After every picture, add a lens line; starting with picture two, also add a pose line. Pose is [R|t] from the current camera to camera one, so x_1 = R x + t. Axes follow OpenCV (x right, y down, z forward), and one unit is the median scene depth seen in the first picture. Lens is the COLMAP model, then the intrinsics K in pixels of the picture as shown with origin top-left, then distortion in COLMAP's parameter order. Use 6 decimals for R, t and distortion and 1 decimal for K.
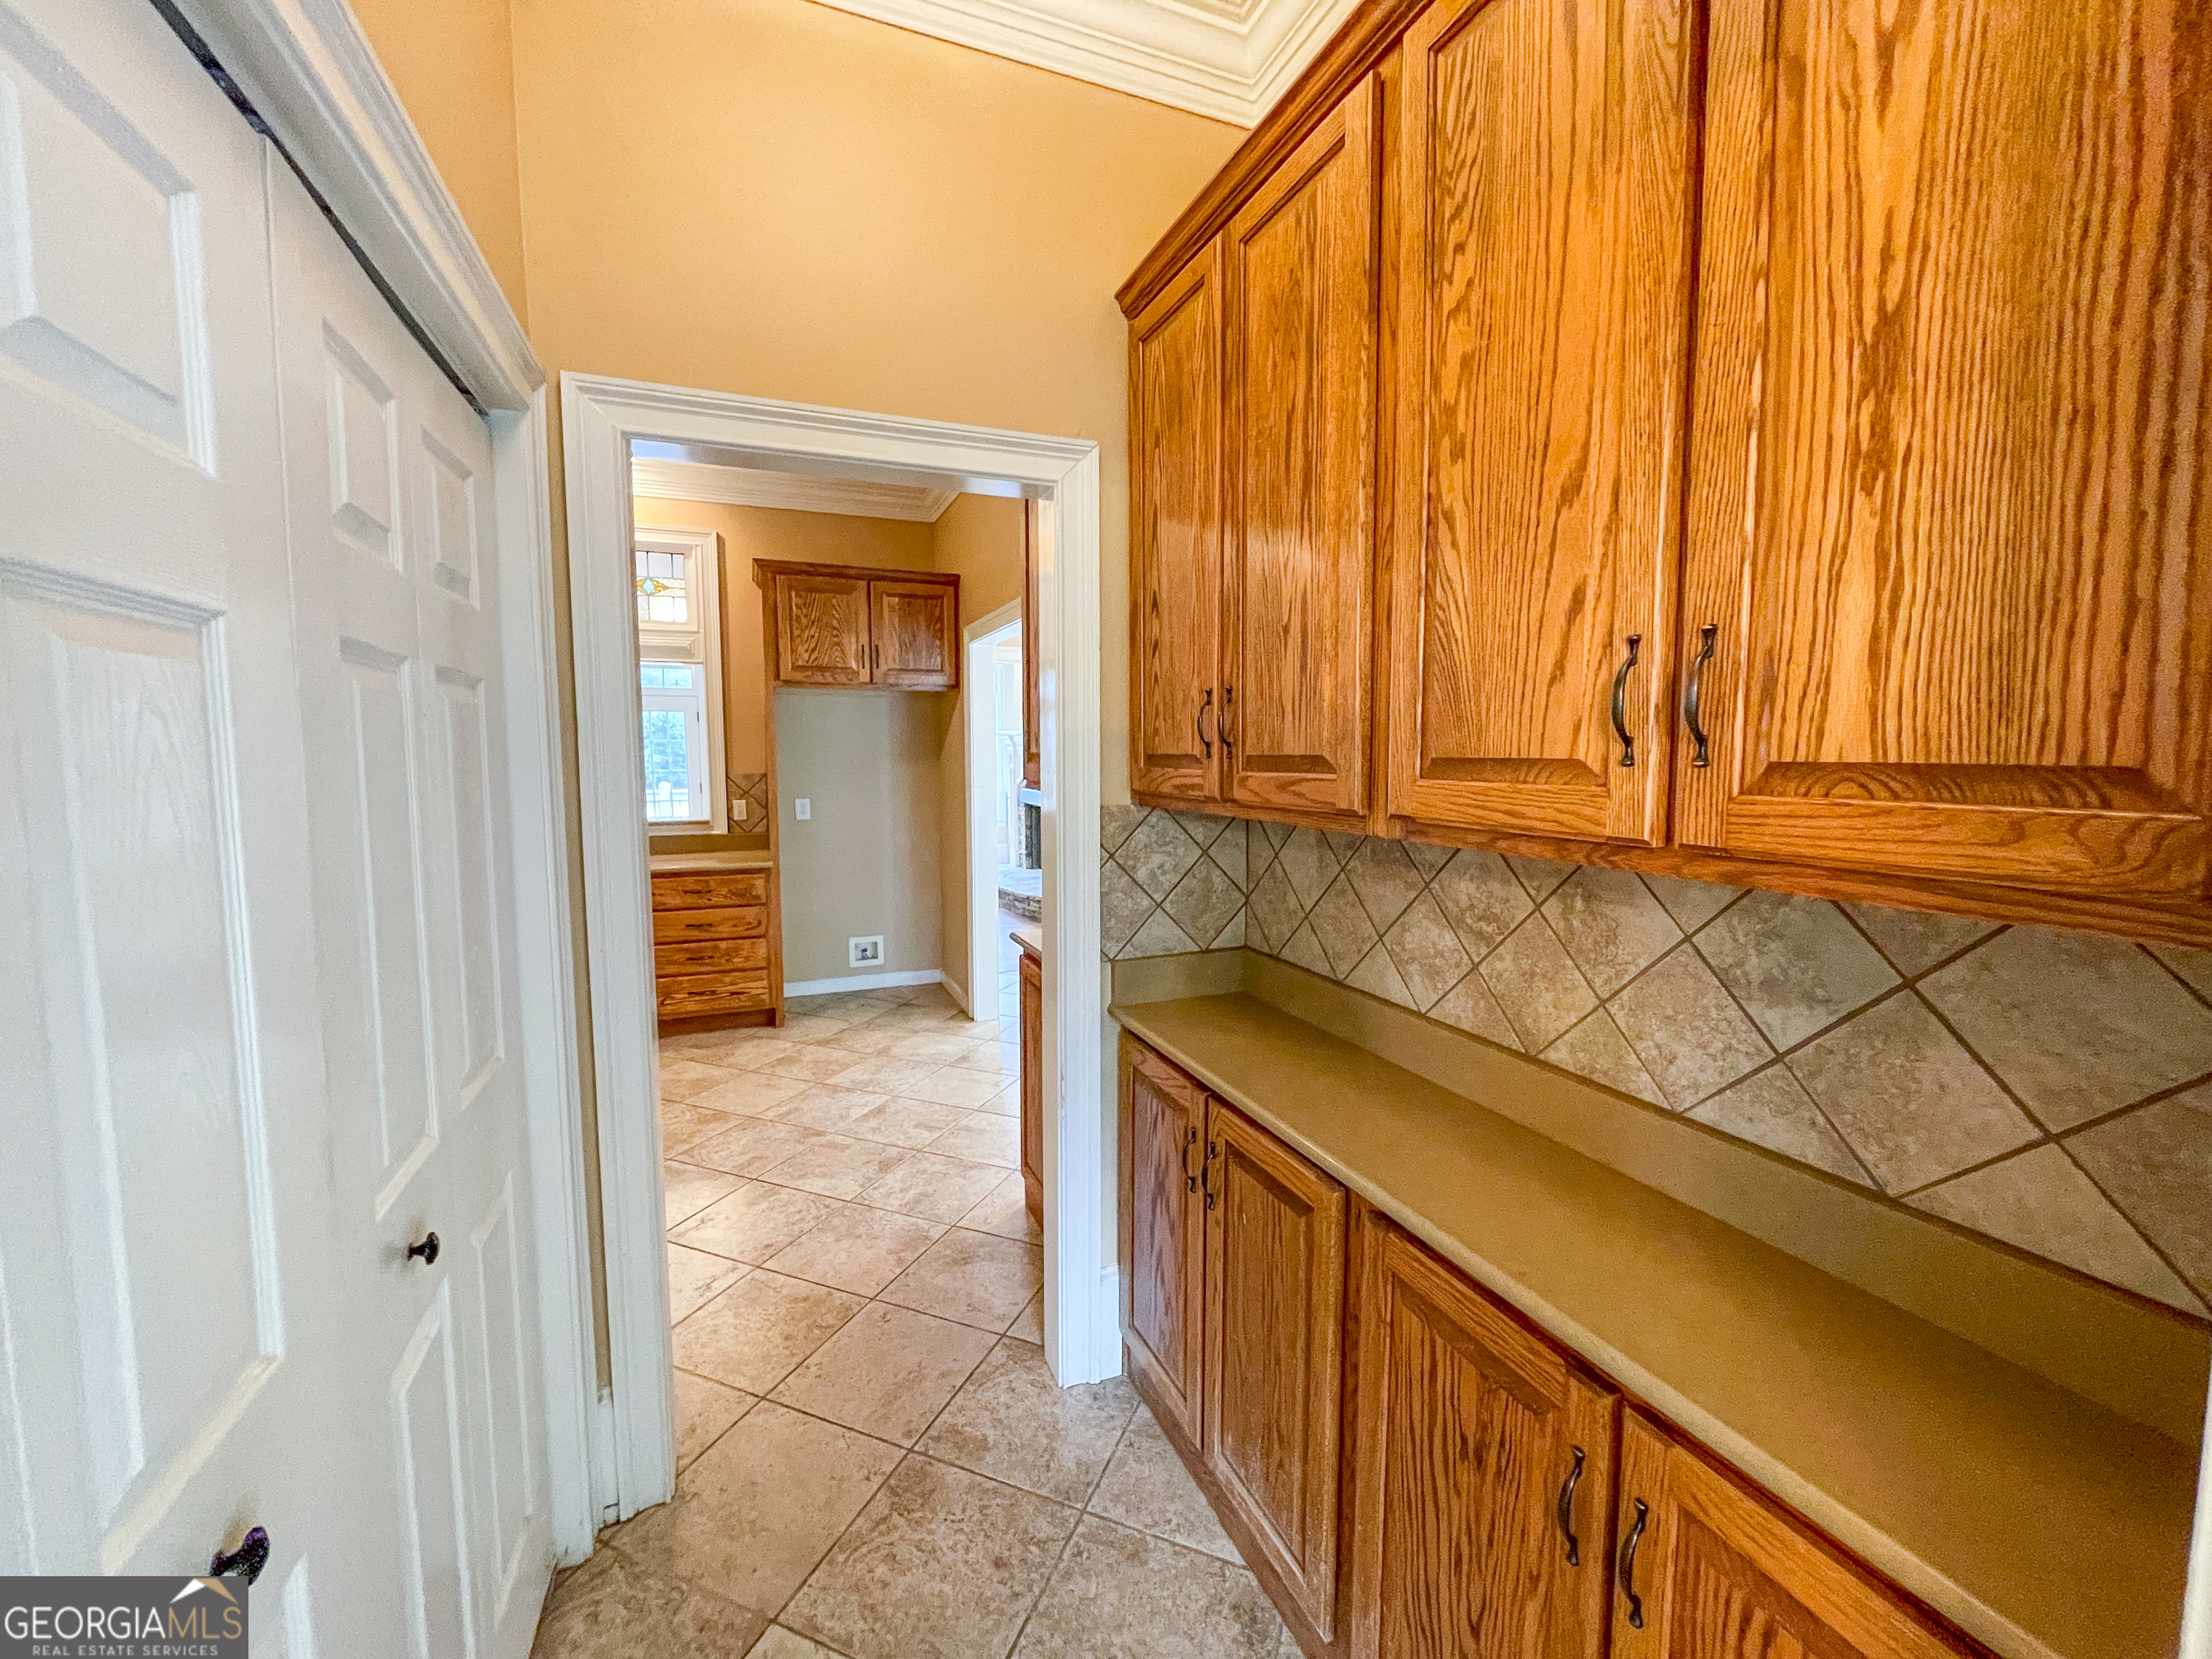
lens RADIAL K [[889.9, 0, 1107.0], [0, 889.9, 825.4], [0, 0, 1]] dist [-0.001561, -0.000539]
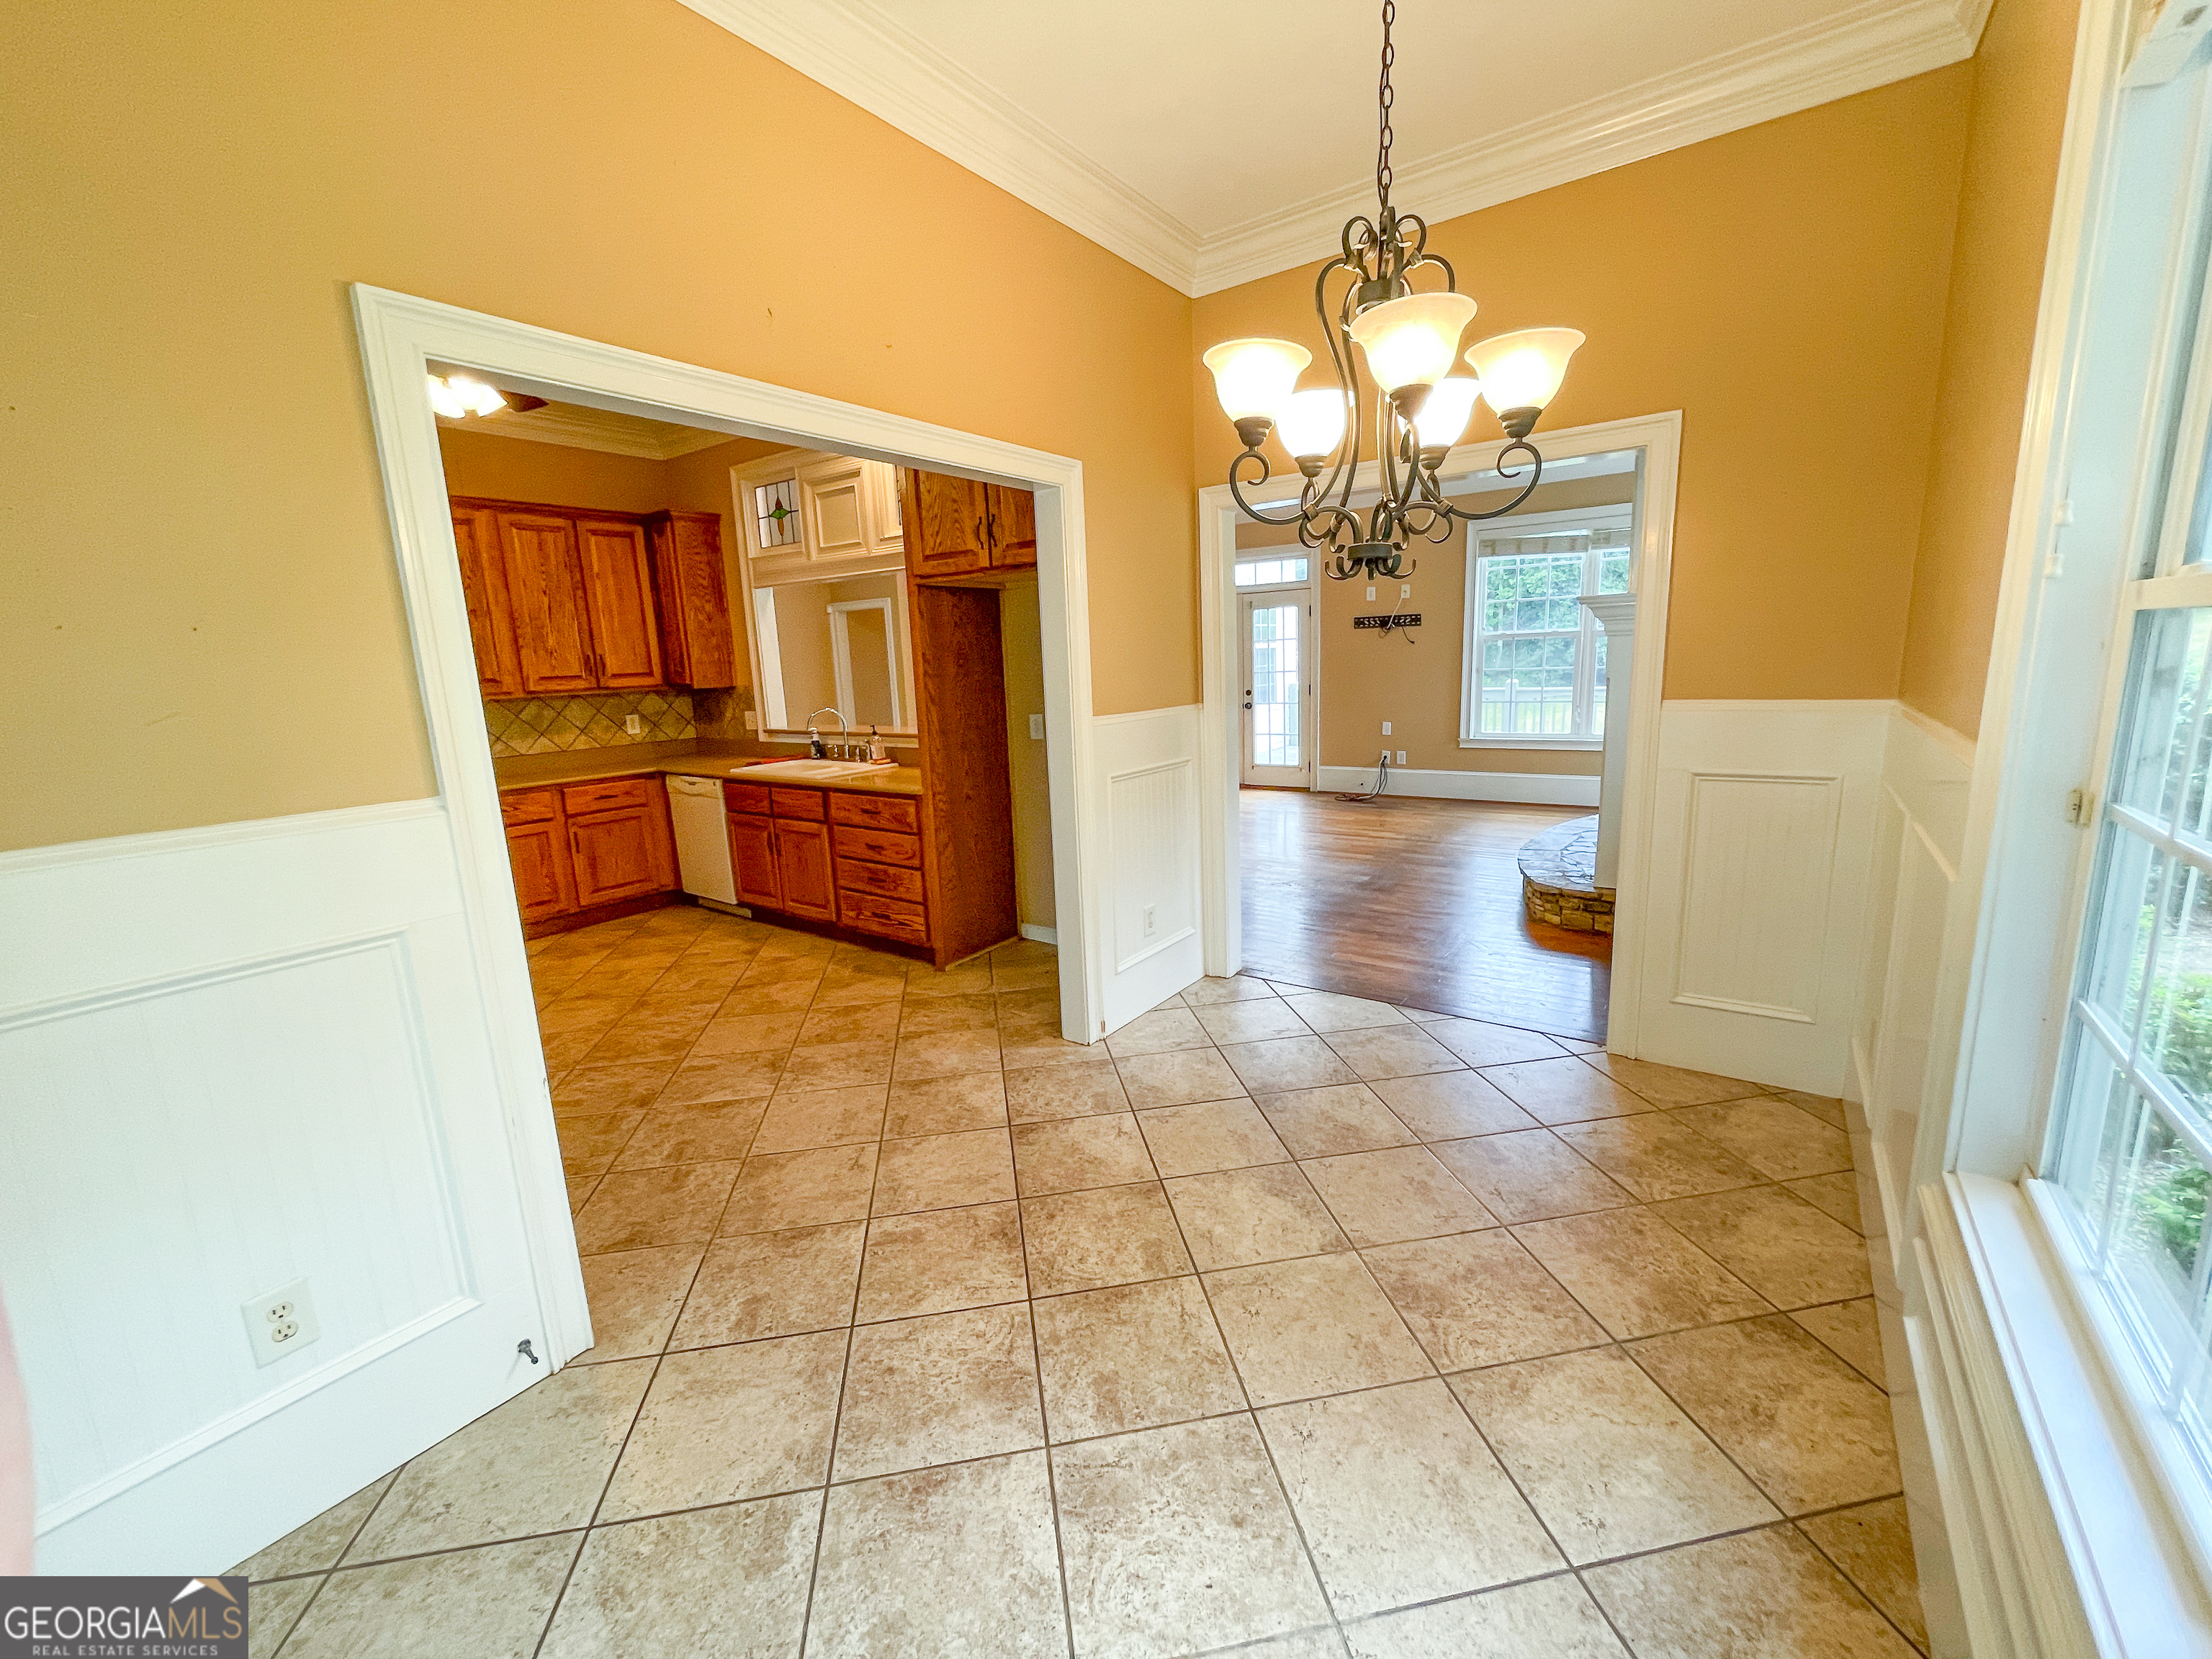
lens RADIAL K [[889.9, 0, 1107.0], [0, 889.9, 825.4], [0, 0, 1]] dist [-0.001561, -0.000539]
pose [[0.528332, 0.138495, -0.837666, 0.470549], [-0.033430, 0.989235, 0.142469, -0.054965], [0.848380, -0.047268, 0.527274, 0.694610]]
